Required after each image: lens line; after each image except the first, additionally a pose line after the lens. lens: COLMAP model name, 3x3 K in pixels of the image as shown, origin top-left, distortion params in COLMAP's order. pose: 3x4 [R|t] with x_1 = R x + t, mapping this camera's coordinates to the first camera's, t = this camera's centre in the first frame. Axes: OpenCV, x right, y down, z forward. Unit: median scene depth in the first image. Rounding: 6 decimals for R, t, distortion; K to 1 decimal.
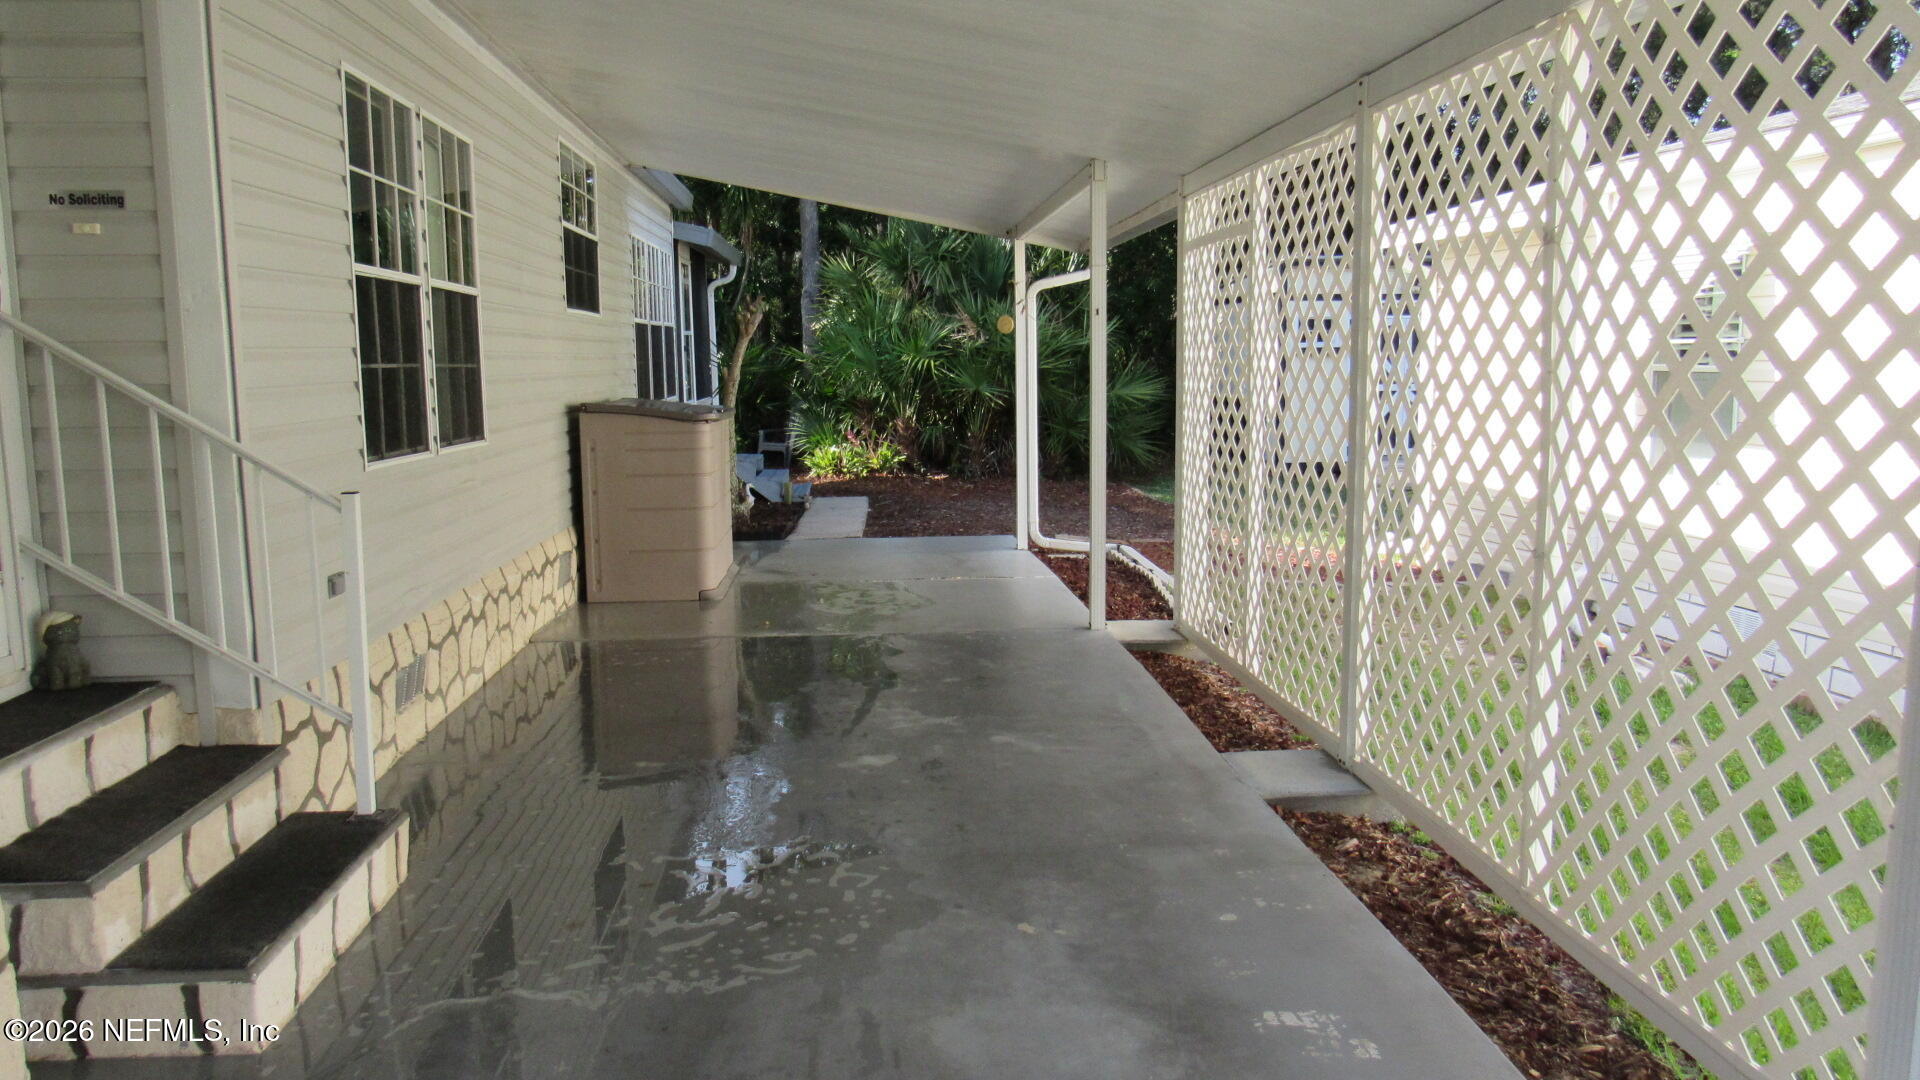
lens RADIAL K [[1374.2, 0, 961.2], [0, 1374.2, 542.0], [0, 0, 1]] dist [-0.025169, 0.004075]
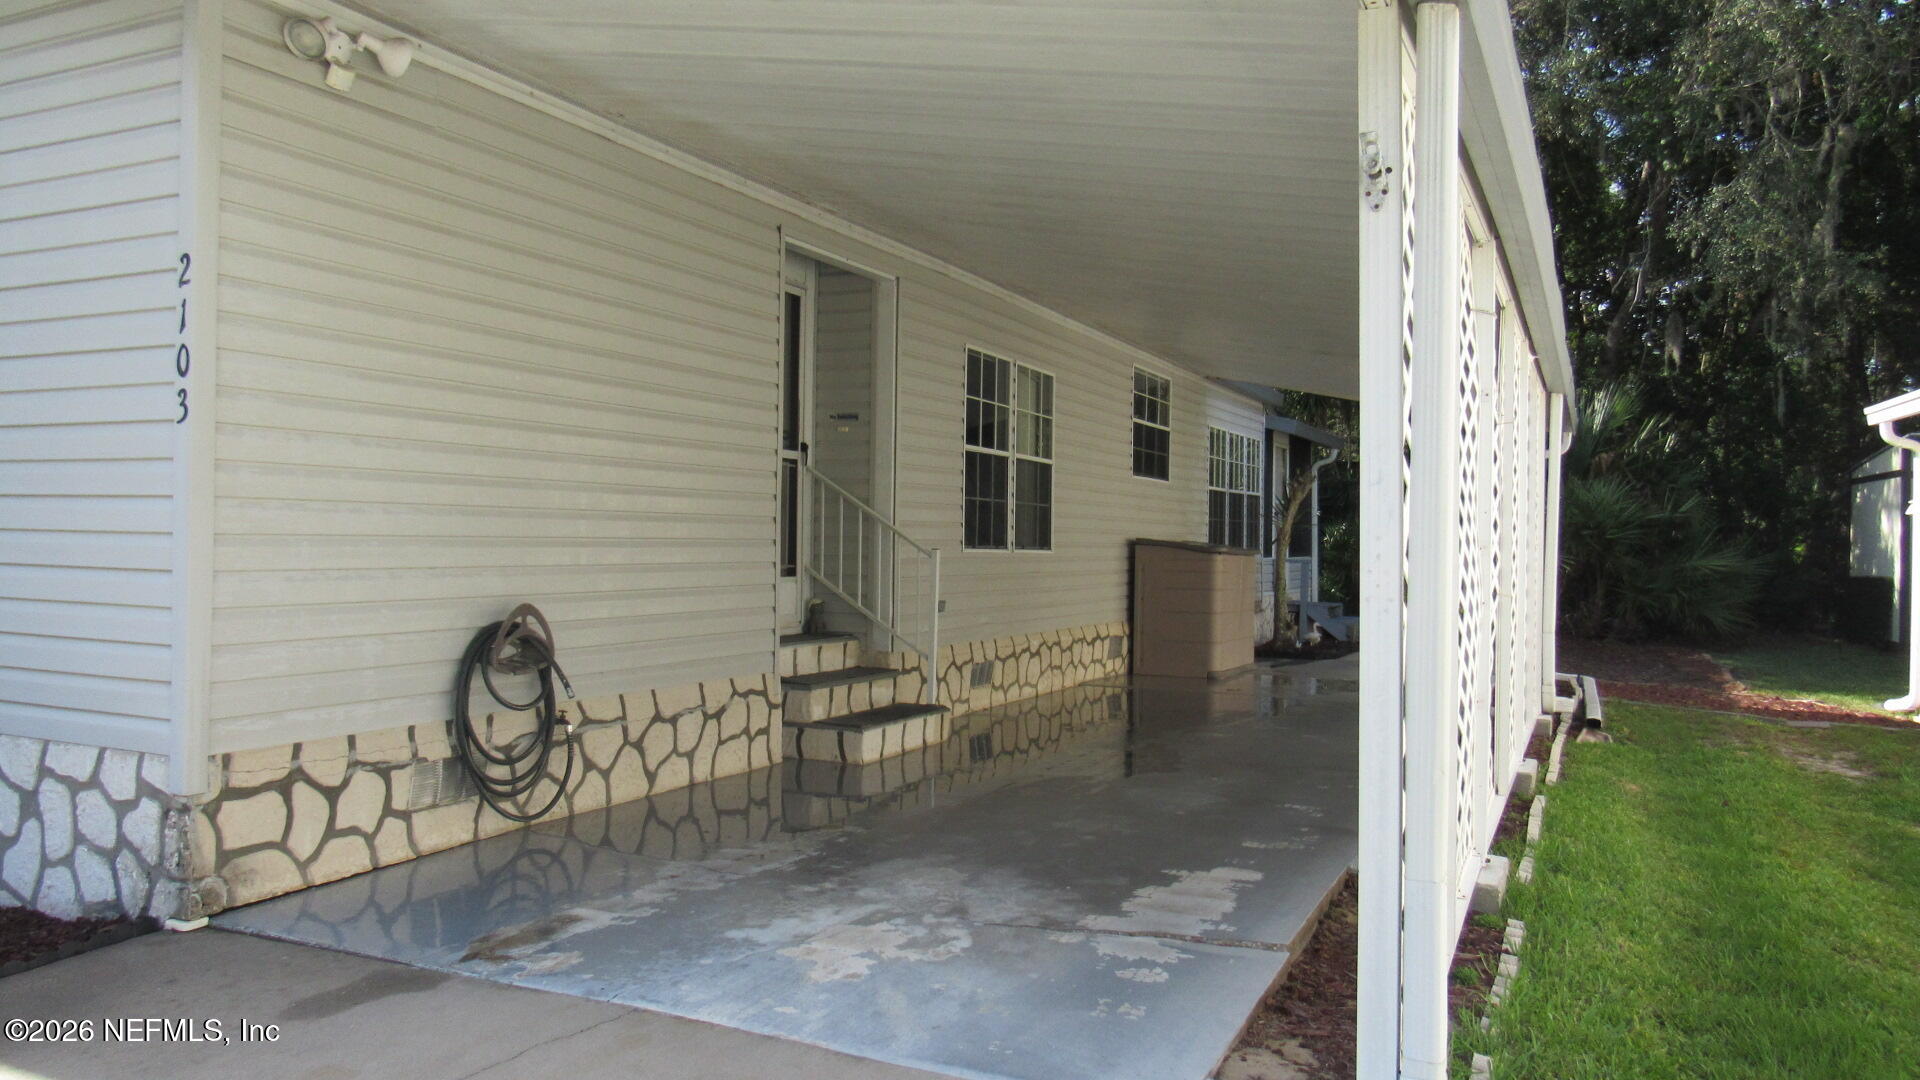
lens RADIAL K [[1374.2, 0, 959.9], [0, 1374.2, 540.4], [0, 0, 1]] dist [-0.025169, 0.004075]
pose [[0.868634, 0.019006, -0.495089, 0.440729], [-0.086410, 0.989761, -0.113610, 0.130031], [0.487861, 0.141466, 0.861382, -0.565187]]
